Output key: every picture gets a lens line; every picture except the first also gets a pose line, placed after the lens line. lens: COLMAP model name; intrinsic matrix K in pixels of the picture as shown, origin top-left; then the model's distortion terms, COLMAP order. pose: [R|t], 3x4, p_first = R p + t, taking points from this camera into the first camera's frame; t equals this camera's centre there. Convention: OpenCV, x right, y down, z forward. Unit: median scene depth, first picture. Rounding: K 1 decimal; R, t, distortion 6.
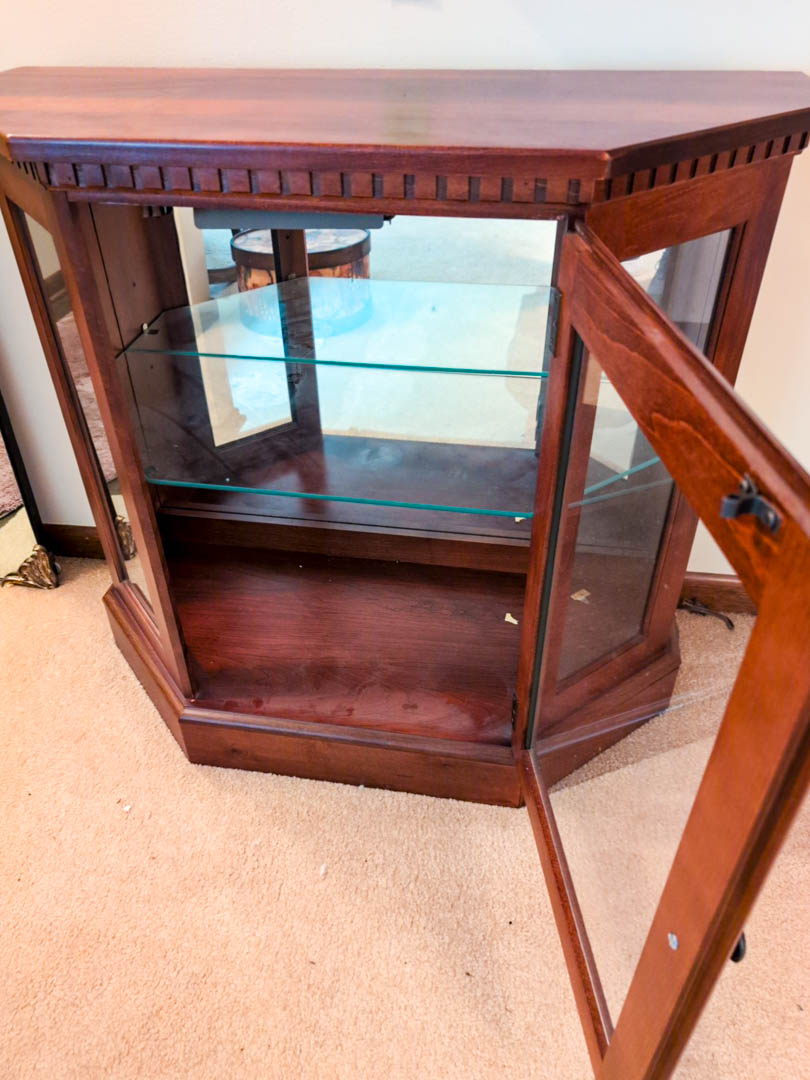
lens RADIAL K [[777.1, 0, 406.2], [0, 777.1, 508.5], [0, 0, 1]] dist [0.008529, 0.002454]
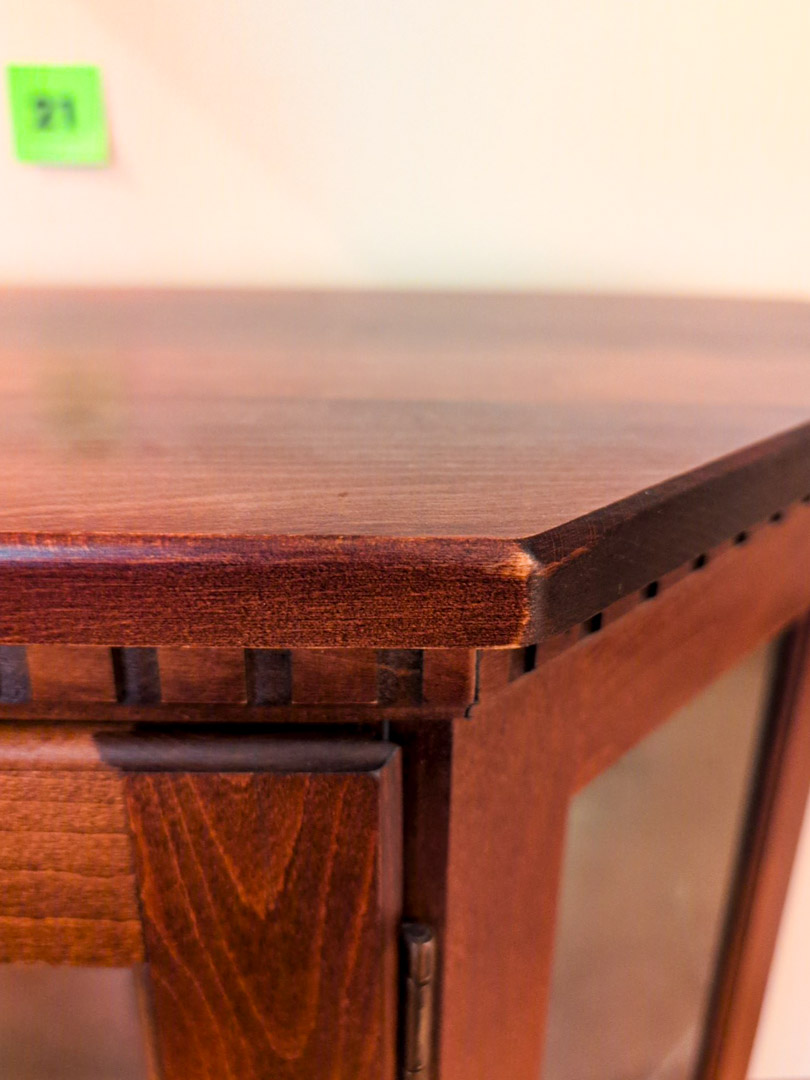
lens RADIAL K [[777.1, 0, 406.2], [0, 777.1, 508.5], [0, 0, 1]] dist [0.008529, 0.002454]
pose [[0.985729, -0.035878, 0.164472, 0.106905], [0.077321, 0.964360, -0.253042, -0.236361], [-0.149532, 0.262148, 0.953372, 0.449855]]
